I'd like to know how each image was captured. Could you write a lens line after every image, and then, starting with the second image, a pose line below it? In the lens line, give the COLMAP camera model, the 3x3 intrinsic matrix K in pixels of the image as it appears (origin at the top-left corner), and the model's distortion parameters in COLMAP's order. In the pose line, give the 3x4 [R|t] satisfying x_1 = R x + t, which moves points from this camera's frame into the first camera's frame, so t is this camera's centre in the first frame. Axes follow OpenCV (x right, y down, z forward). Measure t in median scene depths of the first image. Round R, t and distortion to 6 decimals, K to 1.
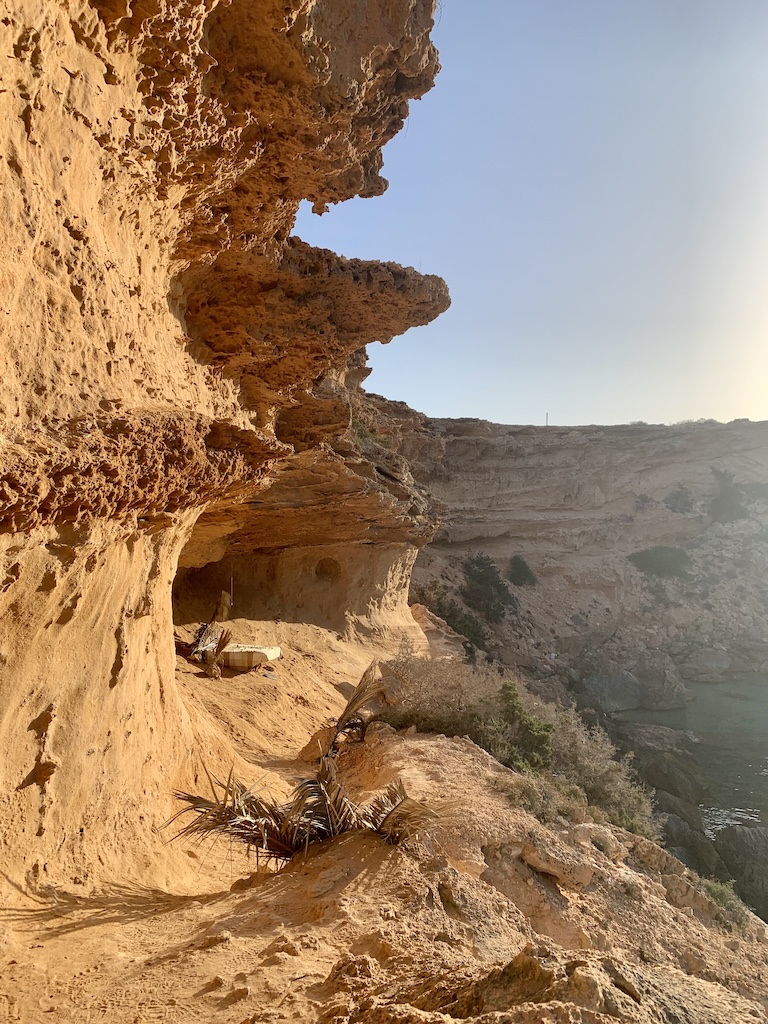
lens RADIAL K [[754.0, 0, 384.0], [0, 754.0, 512.0], [0, 0, 1]] dist [-0.038700, -0.001581]
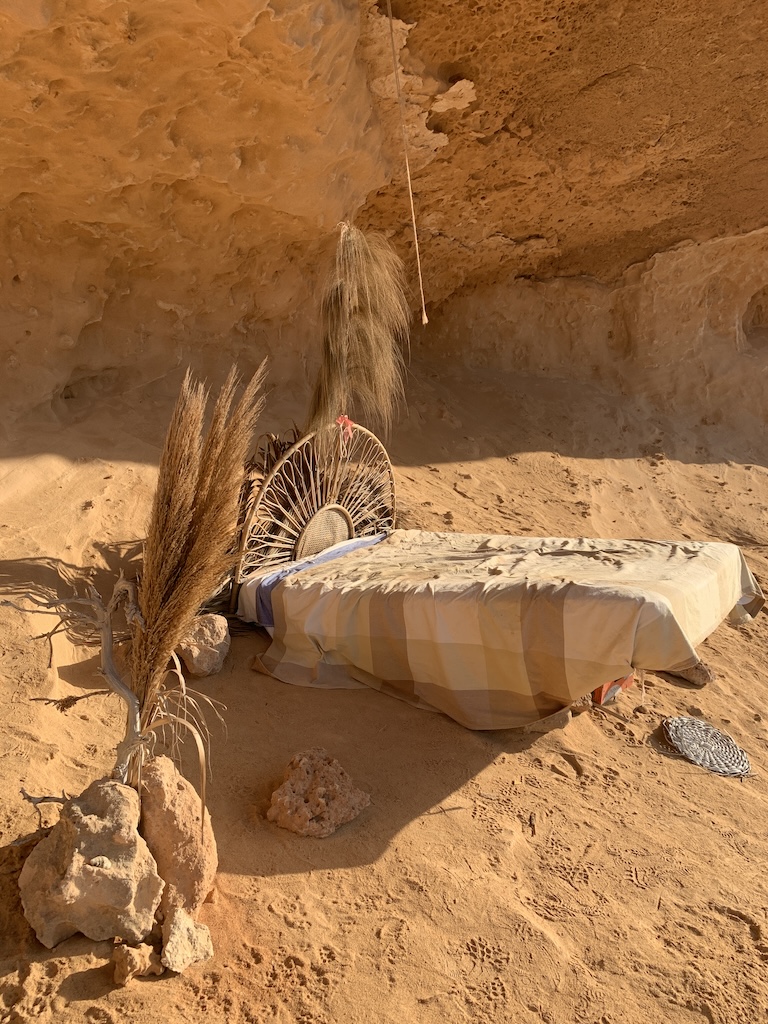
lens RADIAL K [[754.0, 0, 384.0], [0, 754.0, 512.0], [0, 0, 1]] dist [-0.038700, -0.001581]
pose [[0.898677, -0.064376, -0.433861, -0.101387], [0.127785, 0.984688, 0.118579, 0.107914], [0.419584, -0.162005, 0.893143, 0.615126]]
